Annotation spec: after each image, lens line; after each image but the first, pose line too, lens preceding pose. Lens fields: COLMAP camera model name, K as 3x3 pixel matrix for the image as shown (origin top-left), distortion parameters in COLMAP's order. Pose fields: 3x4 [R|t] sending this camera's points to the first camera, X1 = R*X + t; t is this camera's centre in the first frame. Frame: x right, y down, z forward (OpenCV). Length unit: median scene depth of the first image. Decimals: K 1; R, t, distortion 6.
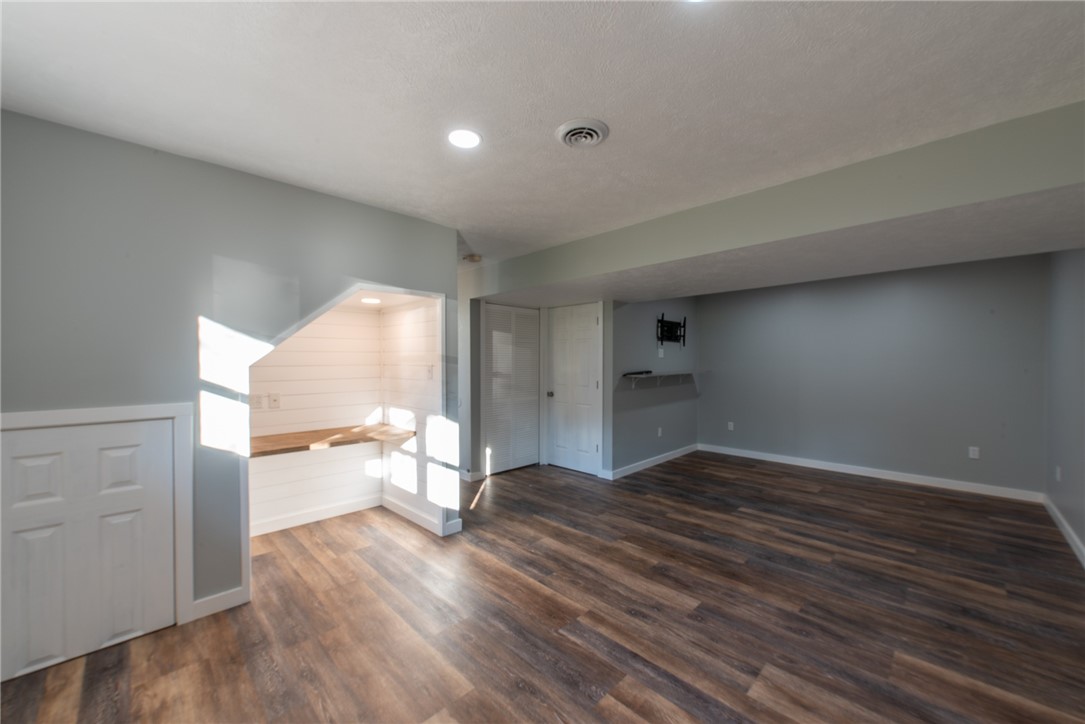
lens RADIAL K [[418.9, 0, 543.2], [0, 418.9, 364.8], [0, 0, 1]] dist [0.002300, -0.000545]
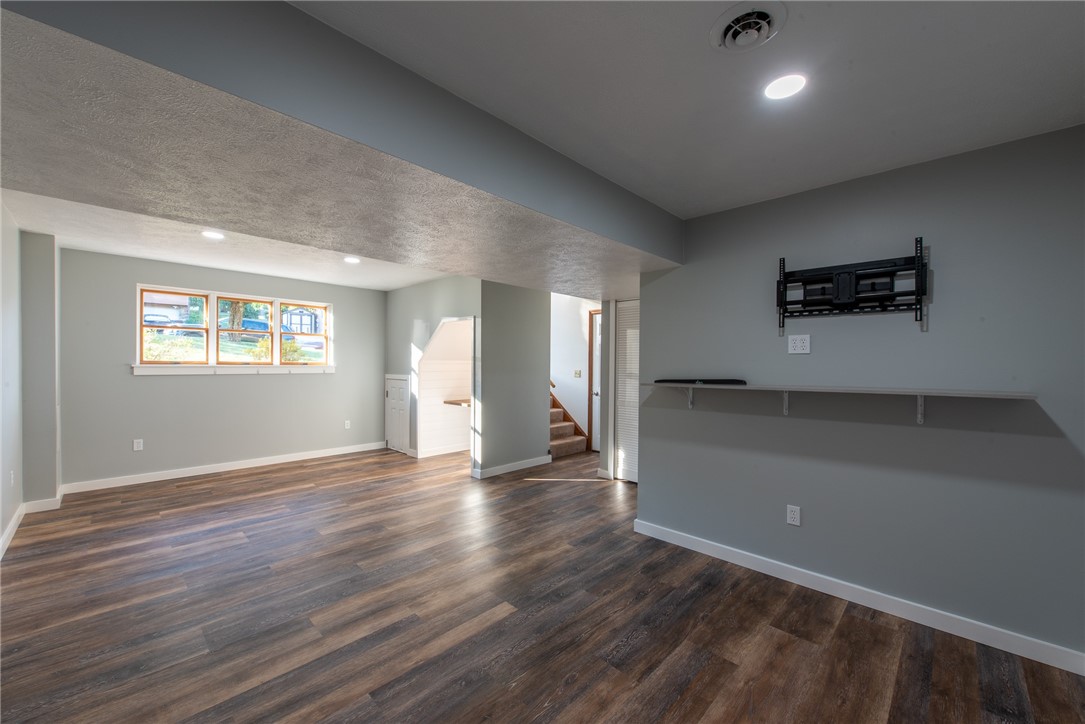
lens RADIAL K [[418.9, 0, 543.2], [0, 418.9, 364.8], [0, 0, 1]] dist [0.002300, -0.000545]
pose [[0.008581, 0.006520, -0.999942, 1.449065], [-0.015946, 0.999852, 0.006382, -0.006469], [0.999836, 0.015890, 0.008684, 1.411174]]
